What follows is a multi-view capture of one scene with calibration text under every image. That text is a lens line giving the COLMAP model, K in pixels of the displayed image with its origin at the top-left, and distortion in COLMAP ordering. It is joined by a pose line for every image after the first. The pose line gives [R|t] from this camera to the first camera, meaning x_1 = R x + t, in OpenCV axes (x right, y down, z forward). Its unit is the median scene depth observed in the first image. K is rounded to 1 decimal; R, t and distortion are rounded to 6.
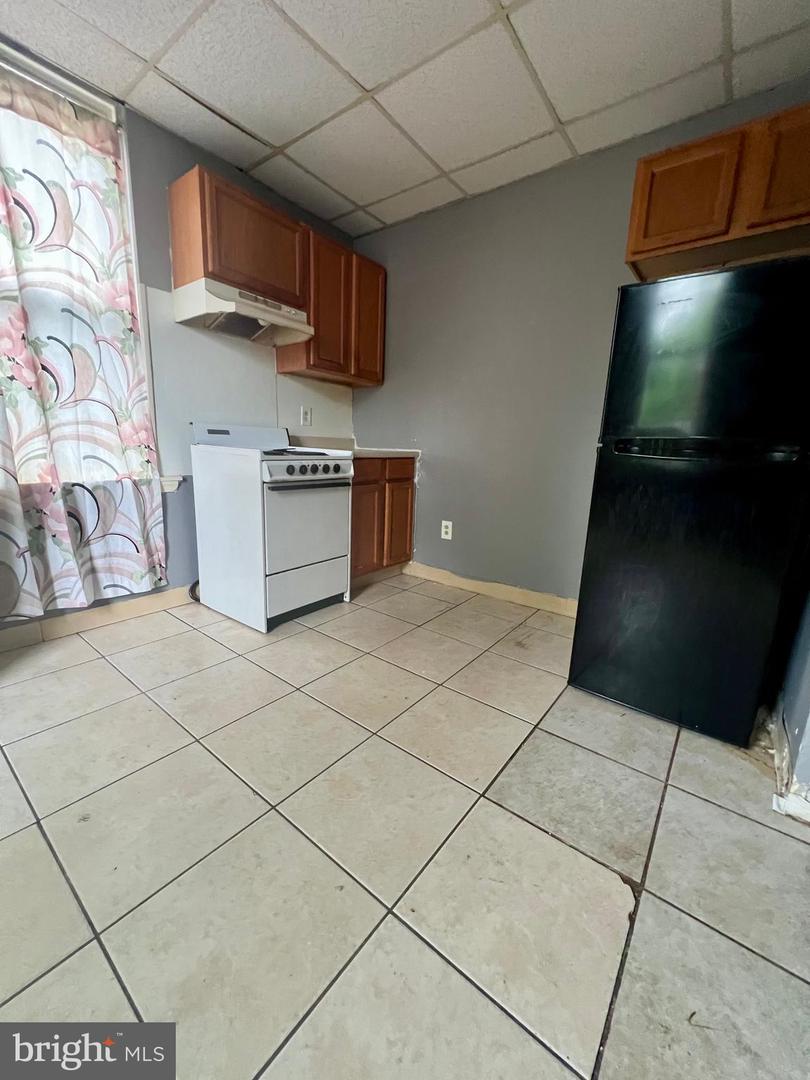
lens RADIAL K [[433.5, 0, 405.0], [0, 433.5, 540.0], [0, 0, 1]] dist [-0.002440, -0.000032]
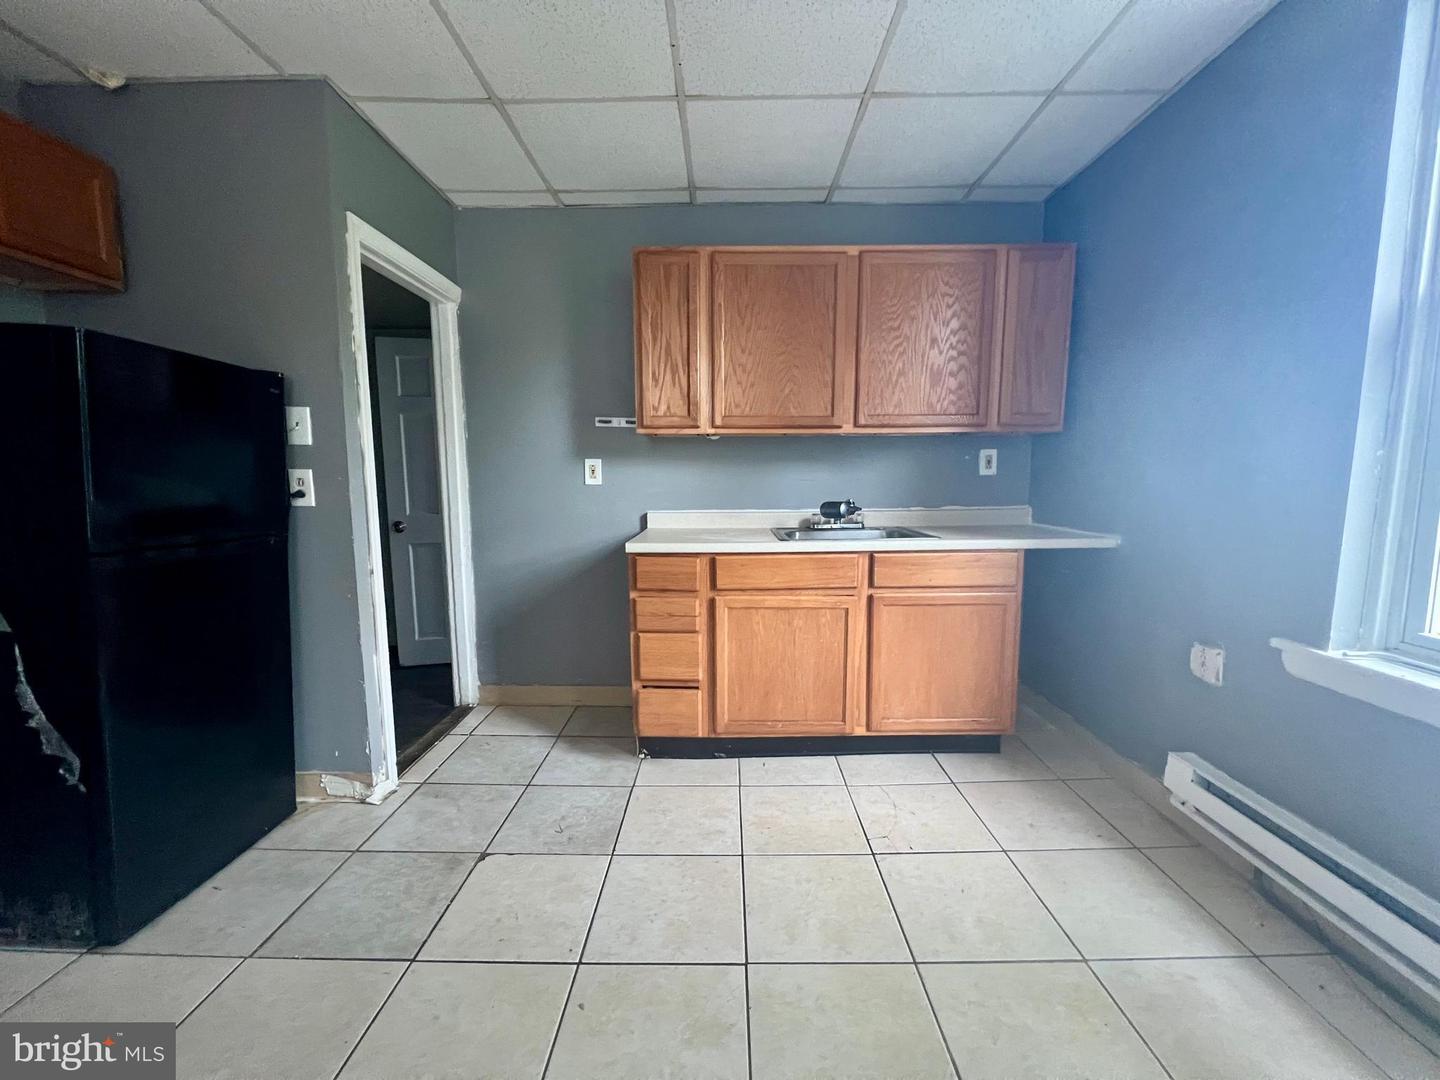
lens RADIAL K [[570.7, 0, 720.0], [0, 570.7, 540.0], [0, 0, 1]] dist [-0.001396, -0.000091]
pose [[-0.604685, -0.126036, 0.786429, -0.587766], [0.142479, 0.954355, 0.262501, -0.251078], [-0.783617, 0.270780, -0.559126, 0.560698]]
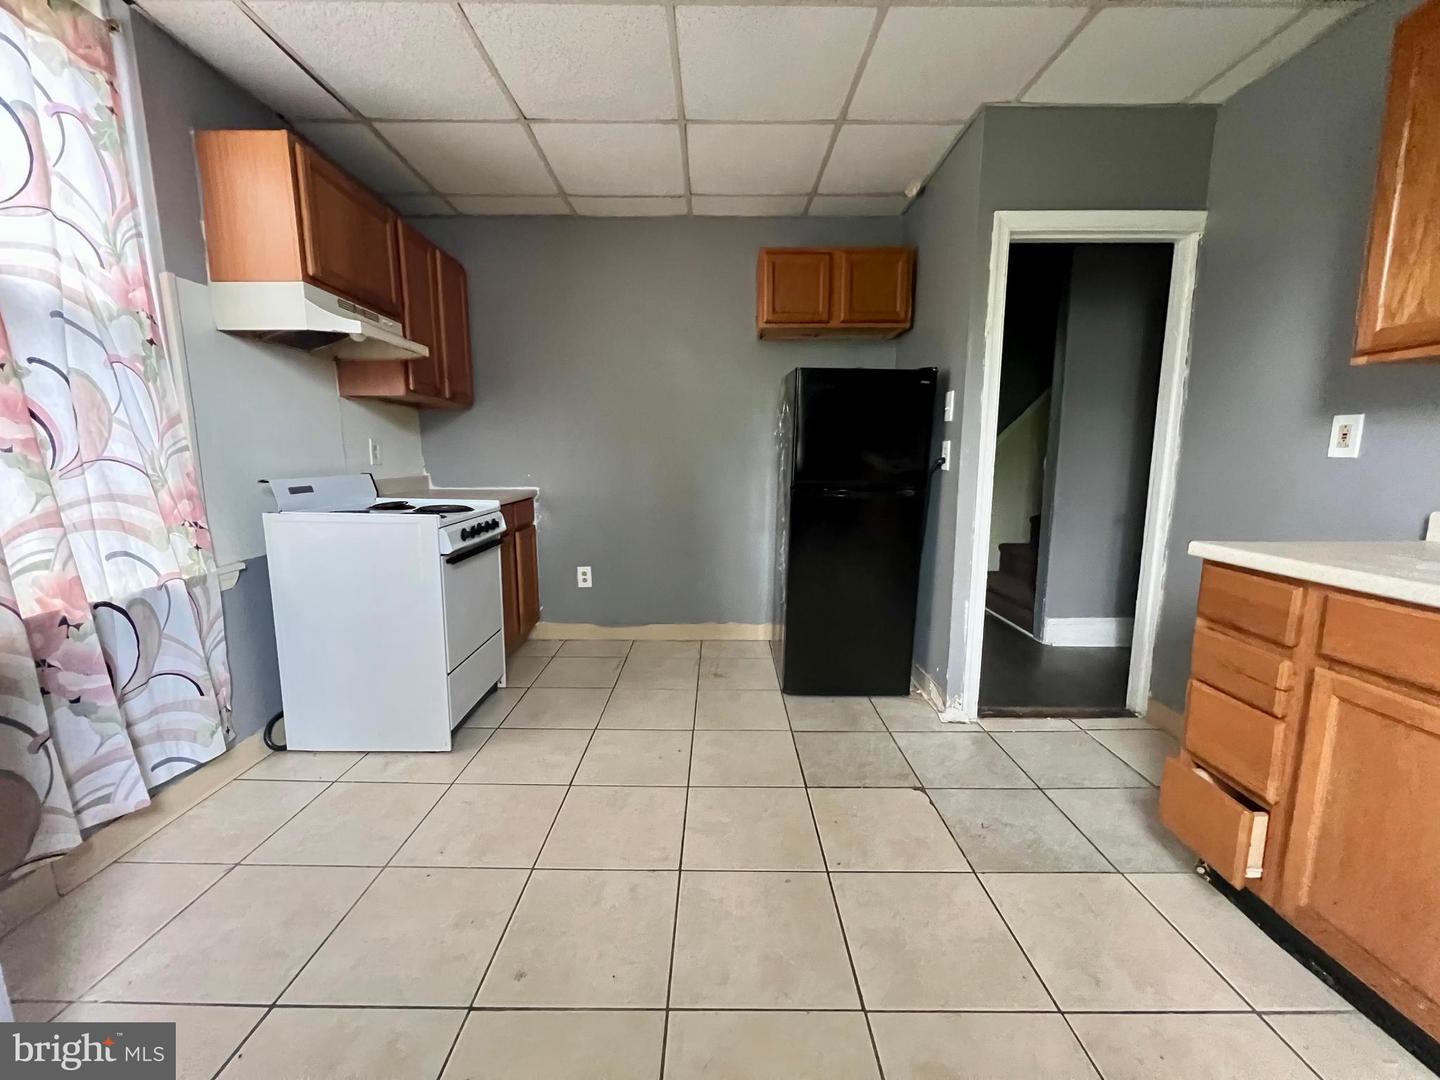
lens RADIAL K [[578.0, 0, 725.0], [0, 578.0, 539.8], [0, 0, 1]] dist [-0.002440, -0.000032]
pose [[0.782691, -0.125974, 0.609529, -0.543901], [0.155079, 0.987889, 0.005037, -0.084565], [-0.602782, 0.090582, 0.792748, -0.127705]]
